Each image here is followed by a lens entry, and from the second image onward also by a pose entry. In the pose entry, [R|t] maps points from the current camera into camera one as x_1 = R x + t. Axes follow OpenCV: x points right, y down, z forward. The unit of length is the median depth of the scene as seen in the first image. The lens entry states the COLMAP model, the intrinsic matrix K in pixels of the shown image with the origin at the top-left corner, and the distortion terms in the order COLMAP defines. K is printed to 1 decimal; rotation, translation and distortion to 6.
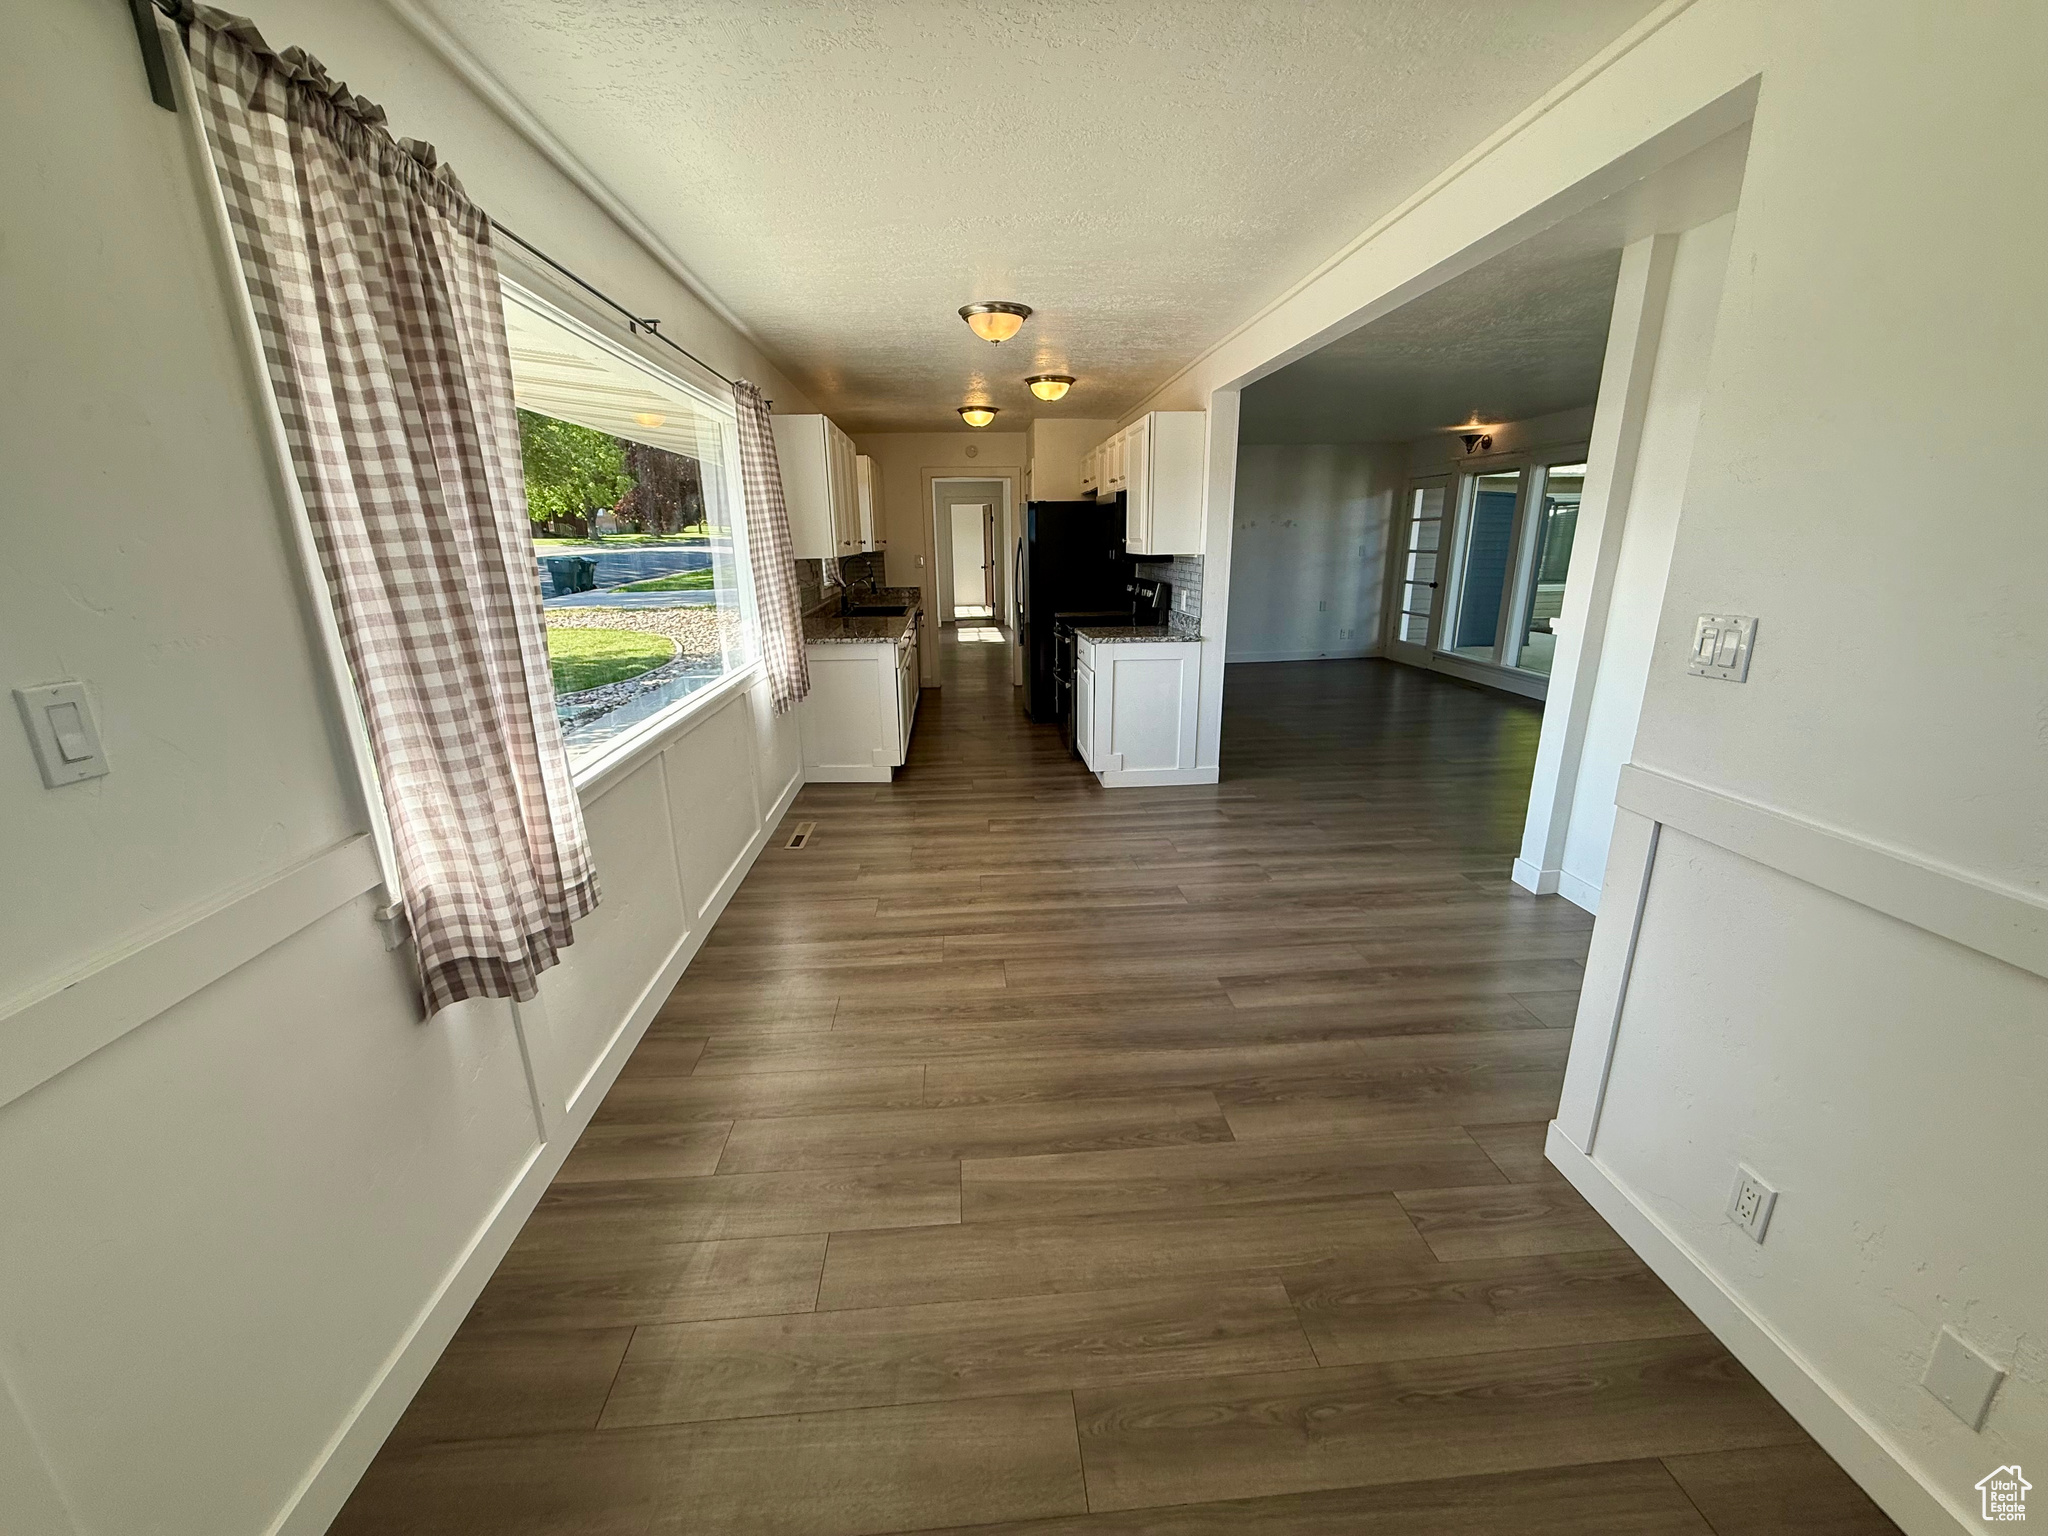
lens RADIAL K [[809.0, 0, 1020.2], [0, 809.0, 769.8], [0, 0, 1]] dist [0.001928, 0.000348]
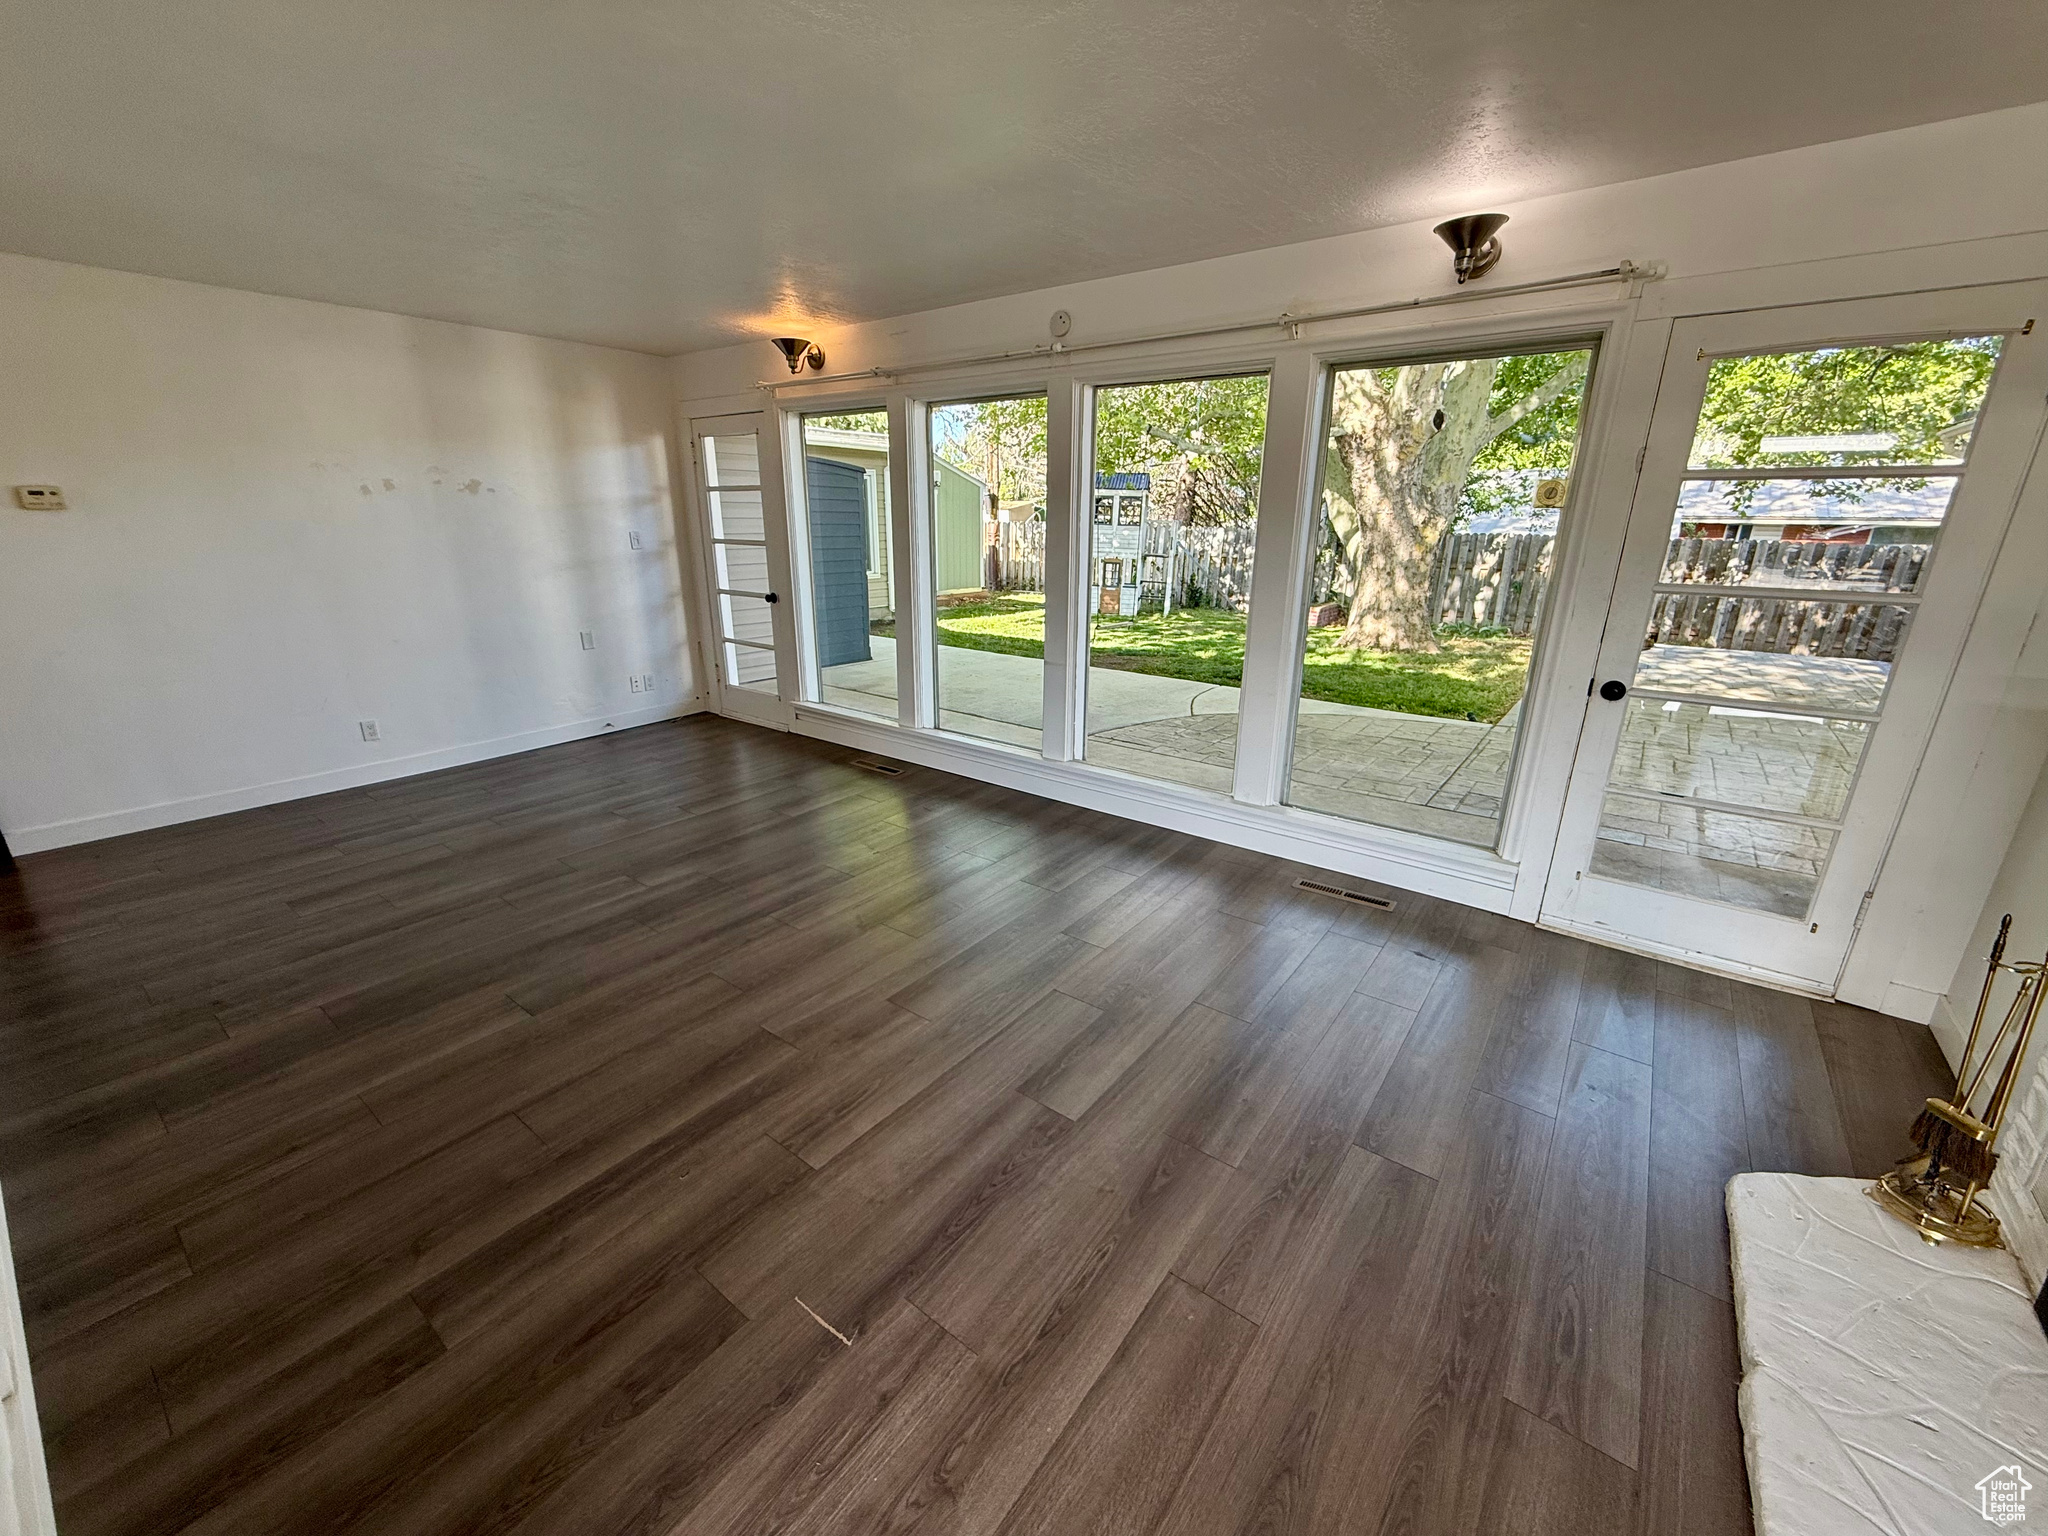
lens RADIAL K [[809.0, 0, 1021.0], [0, 809.0, 777.4], [0, 0, 1]] dist [0.001928, 0.000348]
pose [[0.657744, -0.214273, 0.722122, 0.157513], [0.187892, 0.975054, 0.118183, -0.126894], [-0.729431, 0.057947, 0.681596, 0.432968]]
